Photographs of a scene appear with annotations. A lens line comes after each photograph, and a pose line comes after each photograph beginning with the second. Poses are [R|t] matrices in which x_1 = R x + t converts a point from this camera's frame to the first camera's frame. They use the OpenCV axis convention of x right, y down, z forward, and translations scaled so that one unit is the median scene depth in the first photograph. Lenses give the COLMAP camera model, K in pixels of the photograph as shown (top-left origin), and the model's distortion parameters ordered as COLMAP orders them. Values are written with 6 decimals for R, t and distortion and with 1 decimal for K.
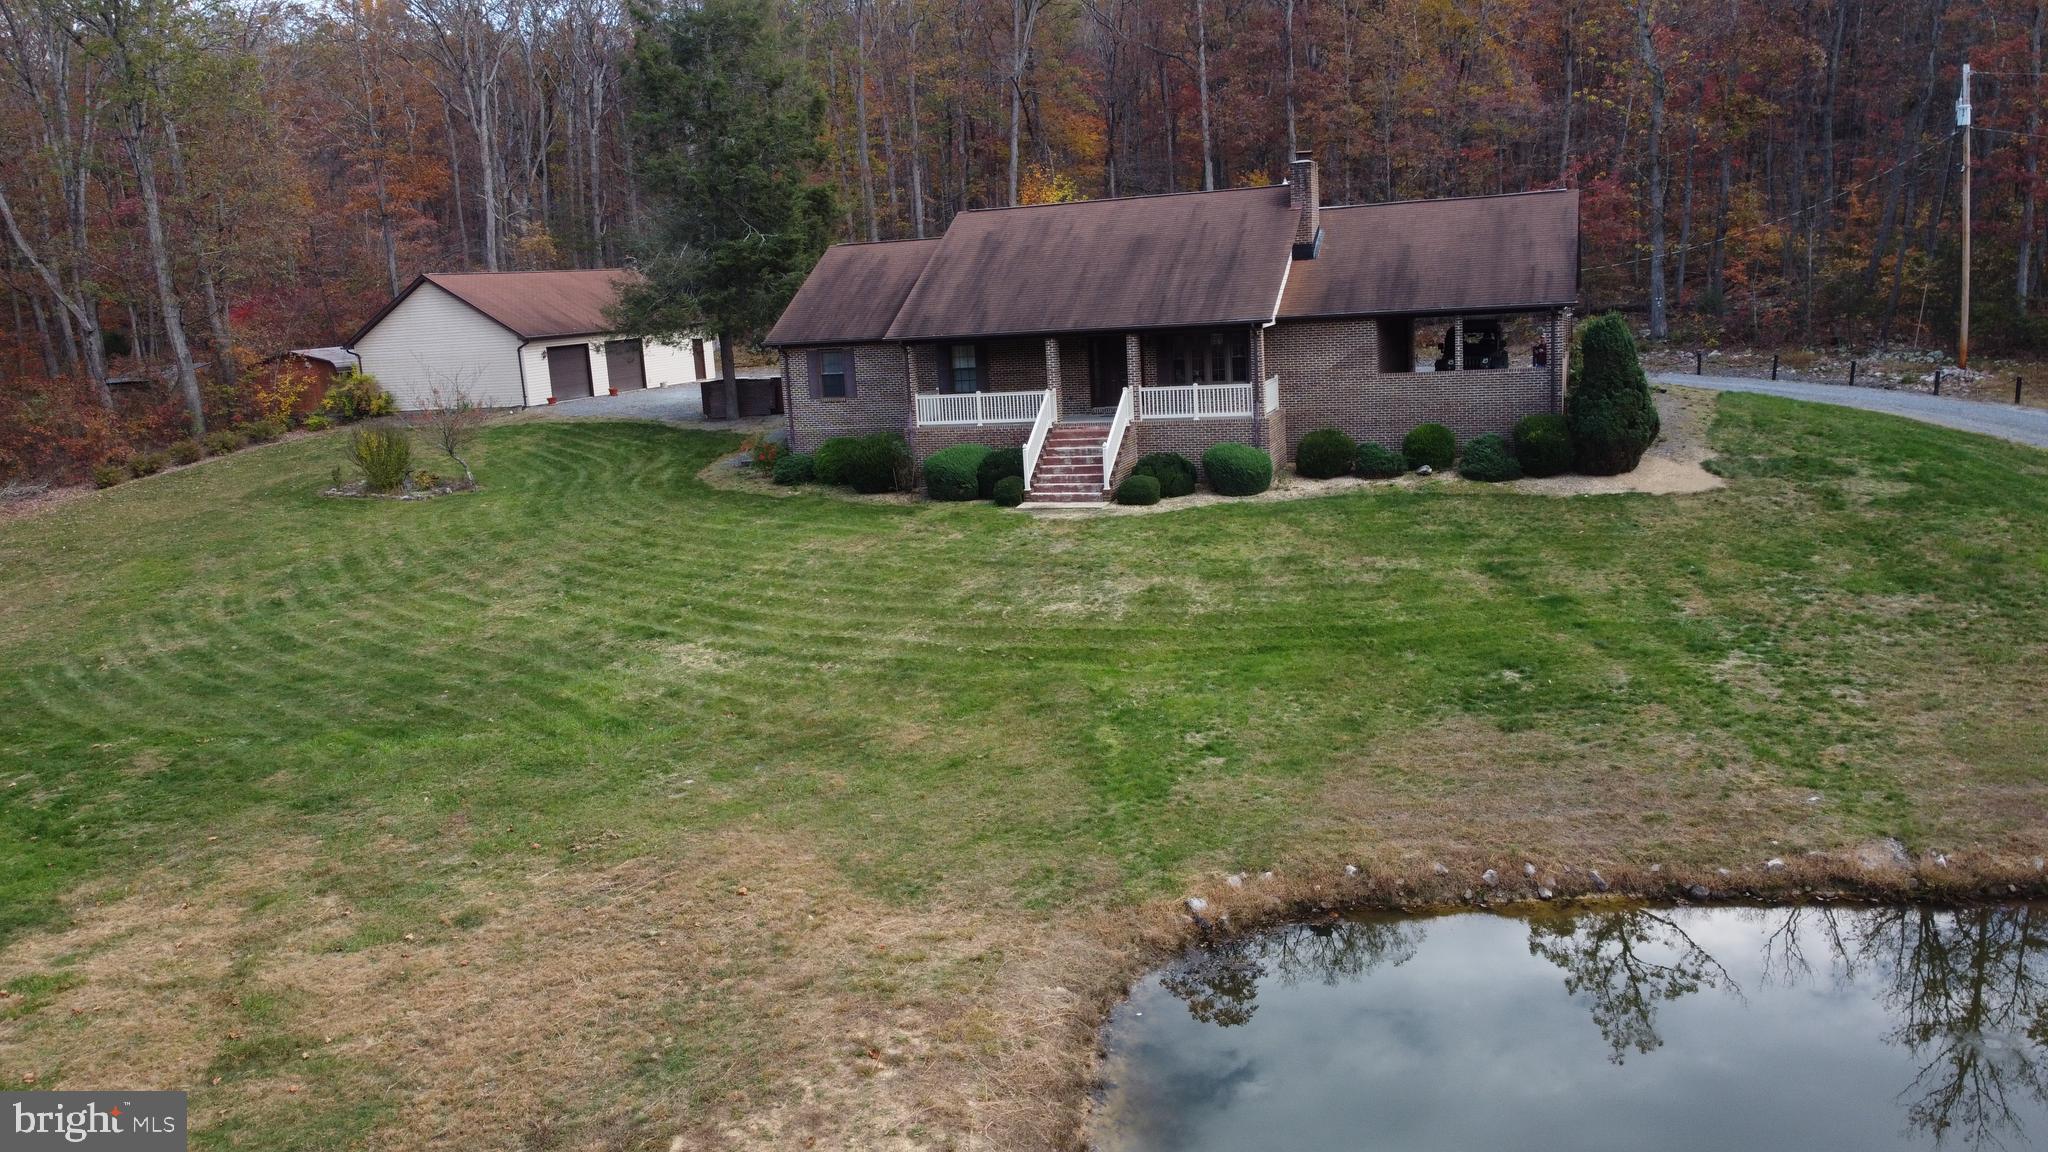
lens RADIAL K [[1554.7, 0, 1016.1], [0, 1554.7, 577.6], [0, 0, 1]] dist [0.004259, -0.016376]
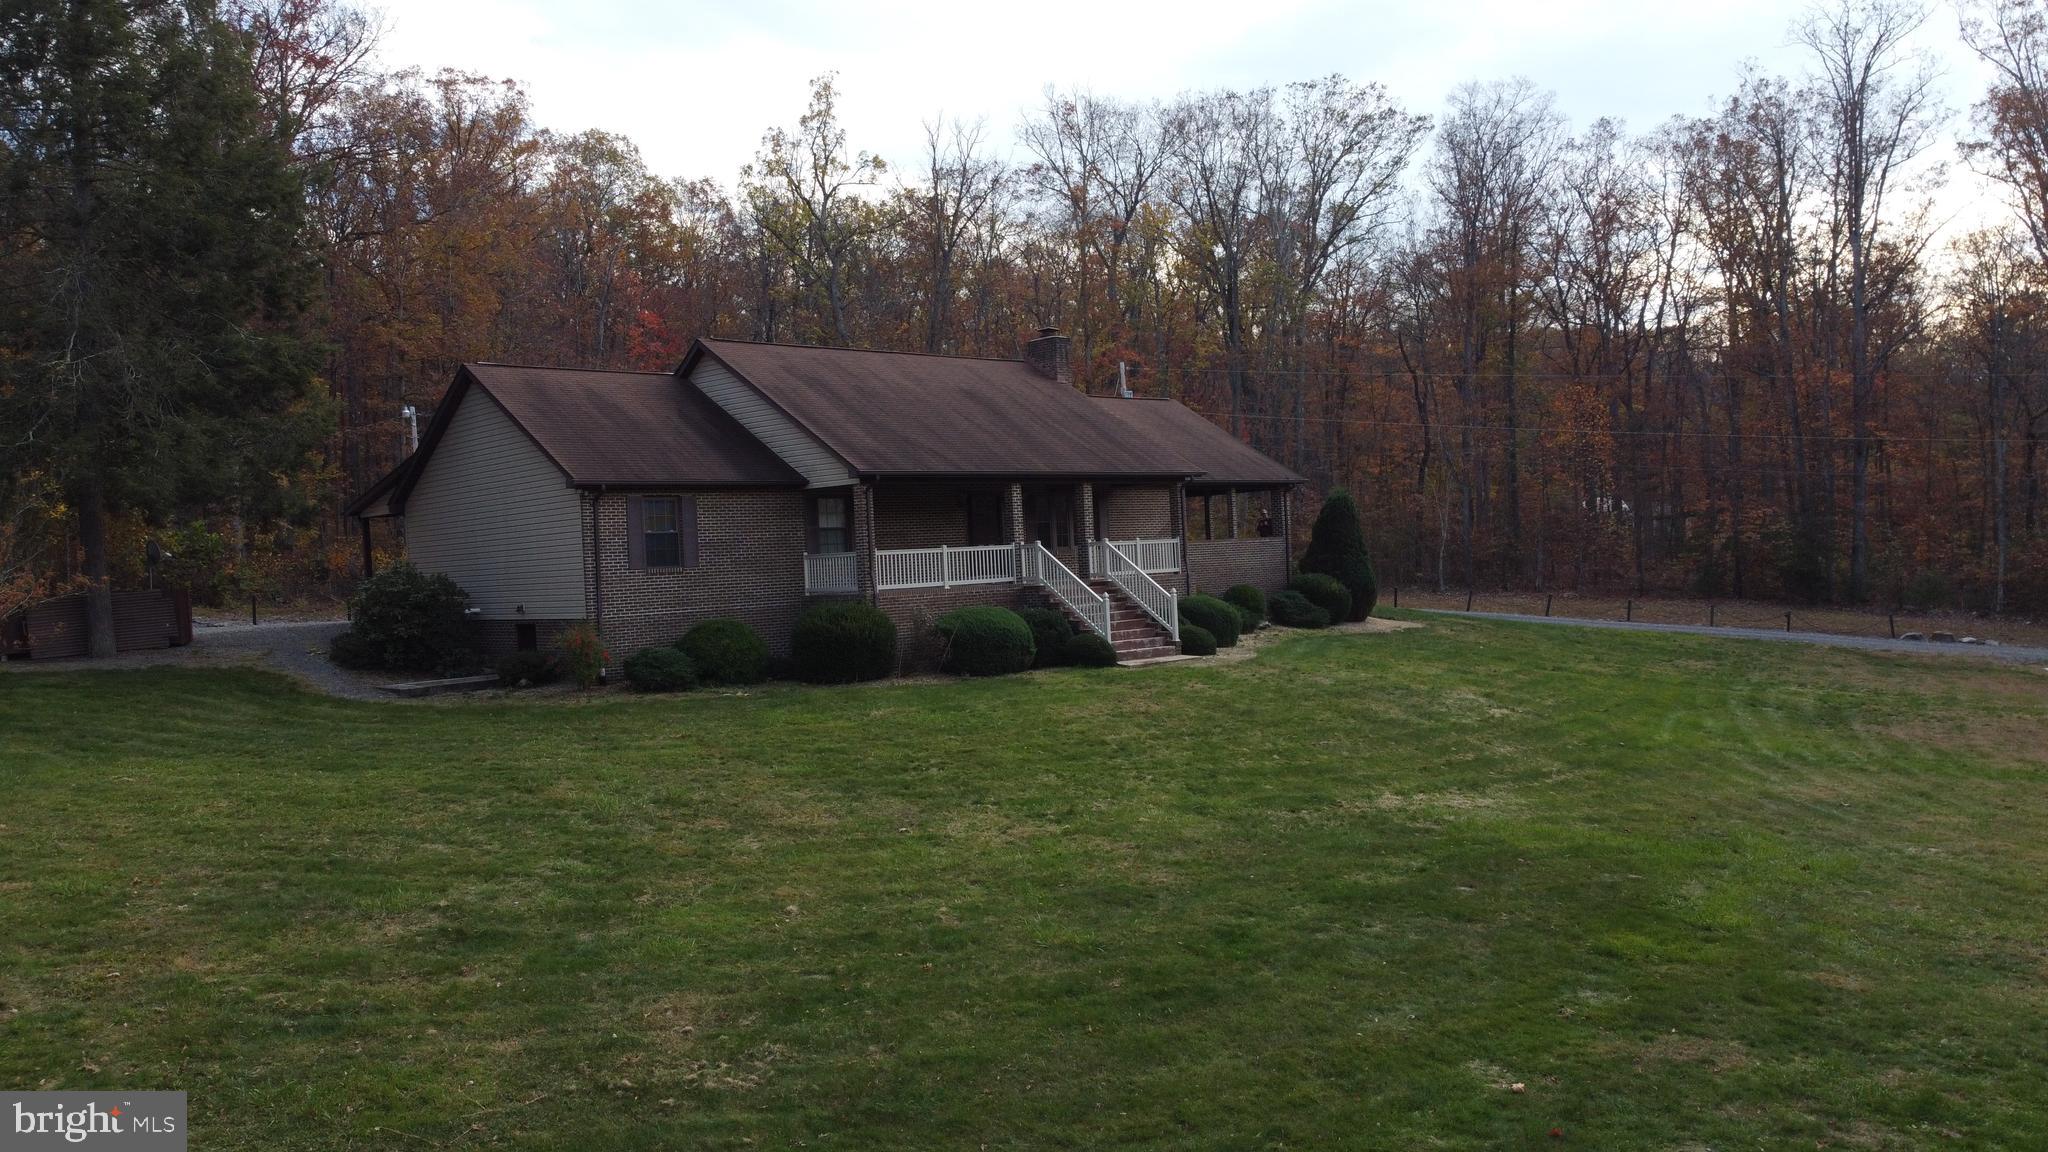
lens RADIAL K [[1554.7, 0, 1013.7], [0, 1554.7, 578.0], [0, 0, 1]] dist [0.004259, -0.016376]
pose [[0.457351, 0.030884, 0.888750, -0.750732], [0.188016, 0.973447, -0.130580, 0.006100], [-0.869184, 0.226820, 0.439400, 0.665757]]
